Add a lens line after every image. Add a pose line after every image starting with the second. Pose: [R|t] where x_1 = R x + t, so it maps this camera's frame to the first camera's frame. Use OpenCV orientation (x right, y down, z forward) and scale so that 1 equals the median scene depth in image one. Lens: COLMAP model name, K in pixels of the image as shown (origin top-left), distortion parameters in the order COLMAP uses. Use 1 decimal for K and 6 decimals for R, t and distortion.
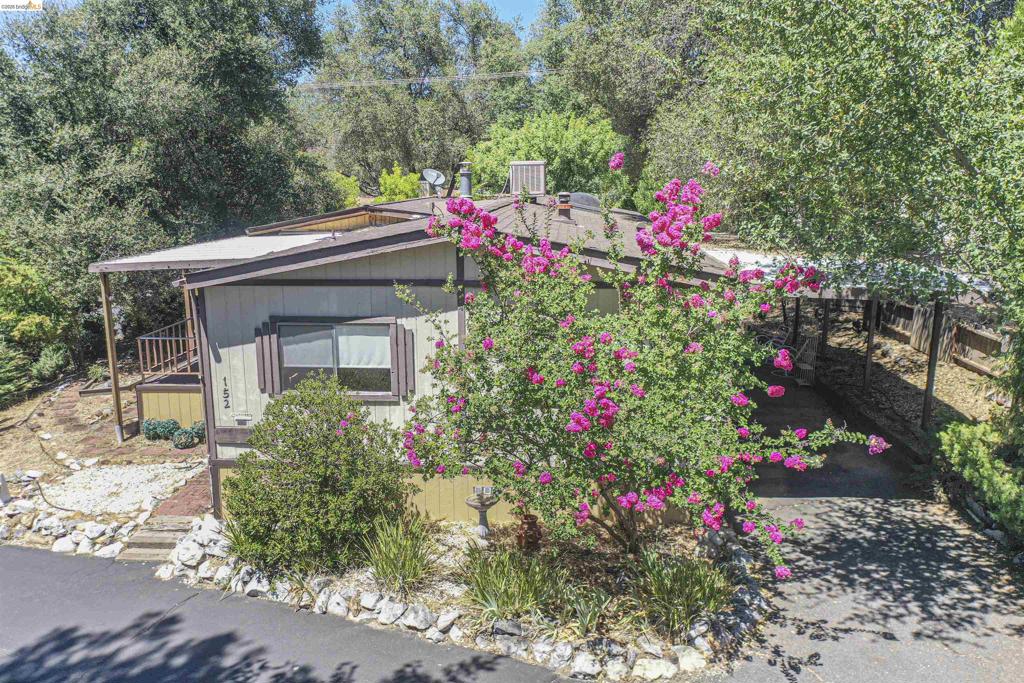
lens RADIAL K [[820.9, 0, 508.6], [0, 820.9, 339.9], [0, 0, 1]] dist [0.024267, -0.001218]
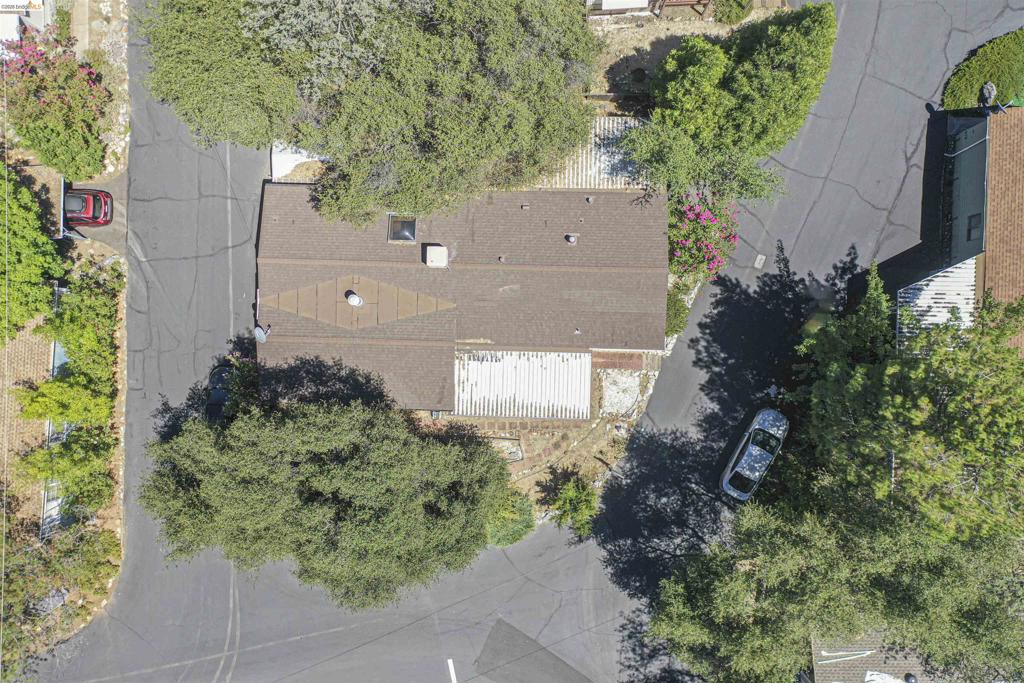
lens RADIAL K [[820.9, 0, 512.3], [0, 820.9, 342.7], [0, 0, 1]] dist [0.024267, -0.001218]
pose [[-0.057807, -0.998116, 0.020584, -0.389520], [0.225626, 0.007023, 0.974189, -3.523756], [-0.972497, 0.060959, 0.224795, 0.808038]]
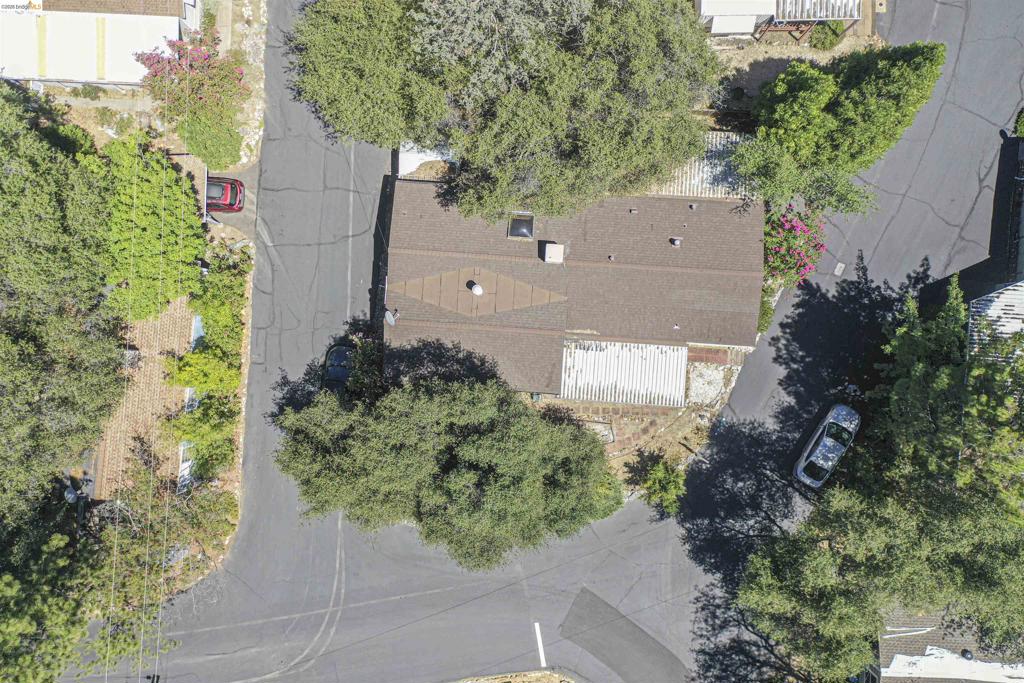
lens RADIAL K [[820.9, 0, 515.1], [0, 820.9, 341.2], [0, 0, 1]] dist [0.024267, -0.001218]
pose [[-0.017810, -0.999740, 0.014261, -0.395863], [0.222152, 0.009950, 0.974961, -3.948555], [-0.974849, 0.020532, 0.221917, 1.193477]]
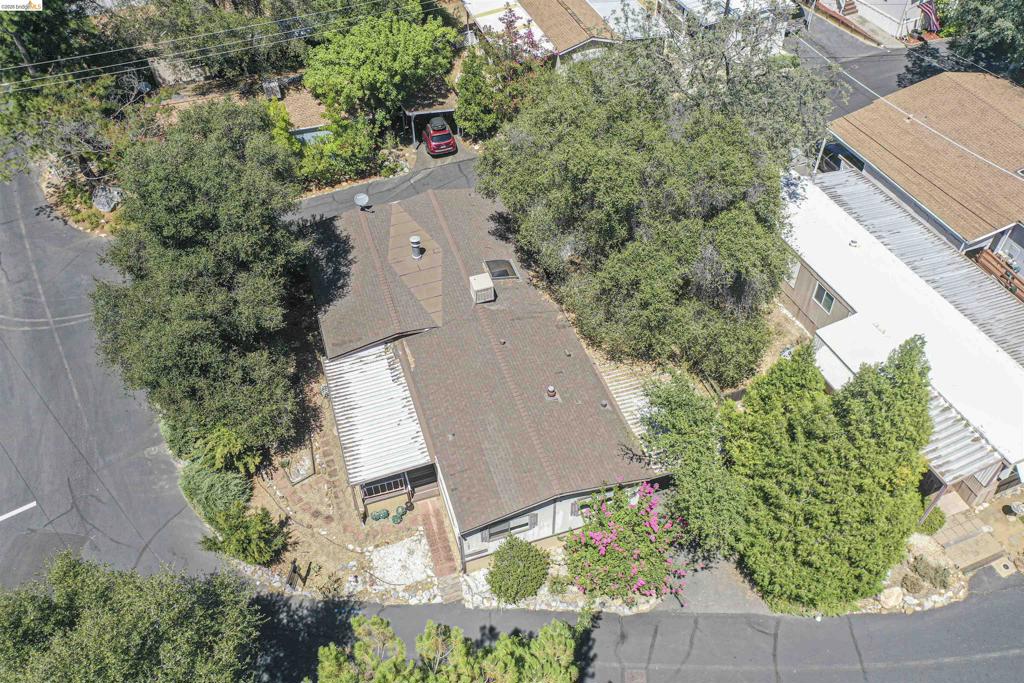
lens RADIAL K [[820.9, 0, 503.8], [0, 820.9, 347.7], [0, 0, 1]] dist [0.024267, -0.001218]
pose [[0.924427, -0.281316, 0.257479, -0.759491], [0.083472, 0.808050, 0.583170, -2.021628], [-0.372111, -0.517606, 0.770466, -0.757614]]
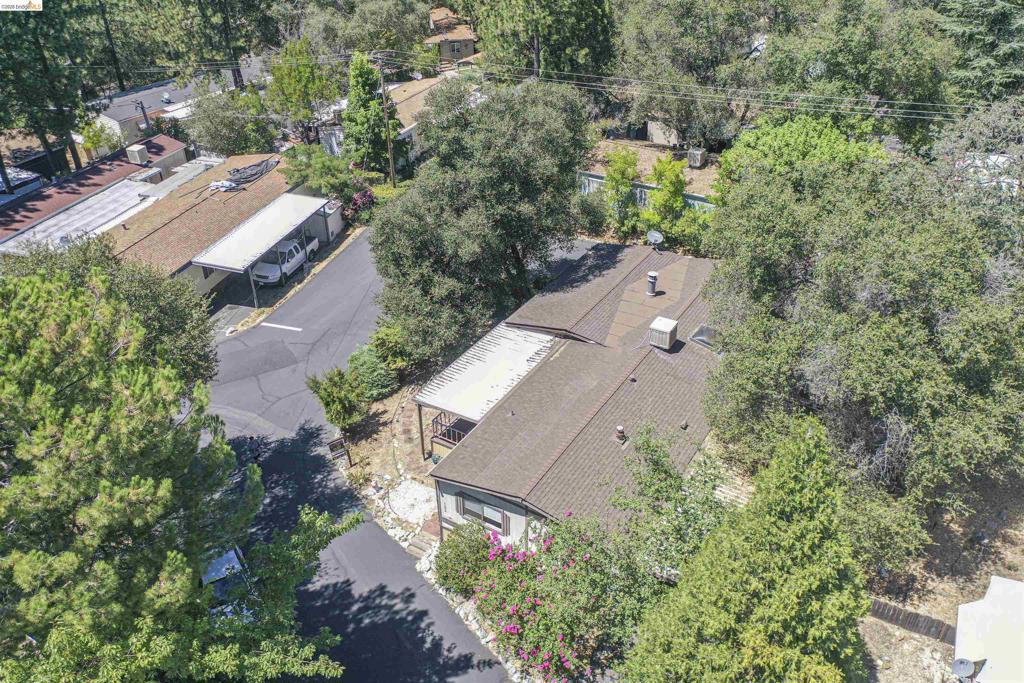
lens RADIAL K [[820.9, 0, 510.1], [0, 820.9, 344.8], [0, 0, 1]] dist [0.024267, -0.001218]
pose [[0.888138, 0.244446, -0.389174, 0.702740], [-0.087326, 0.921145, 0.379298, -1.391024], [0.451203, -0.302884, 0.839450, -0.885070]]
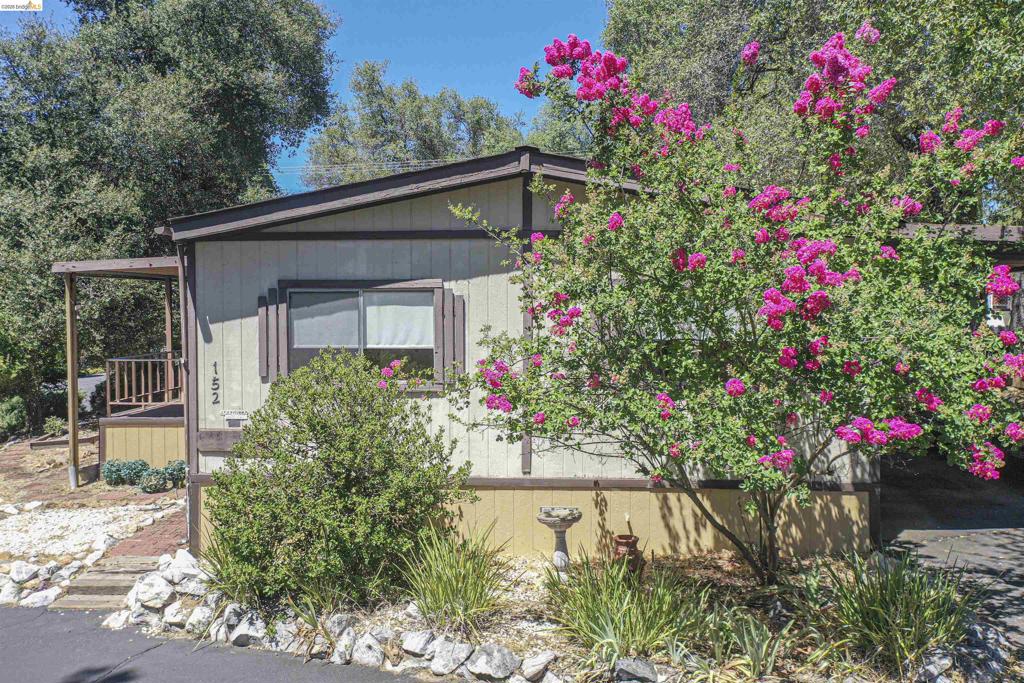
lens RADIAL K [[820.9, 0, 510.2], [0, 820.9, 341.8], [0, 0, 1]] dist [0.024267, -0.001218]
pose [[0.999707, 0.003685, 0.023905, -0.090426], [0.000111, 0.987615, -0.156898, 0.149309], [-0.024187, 0.156855, 0.987325, 0.239047]]
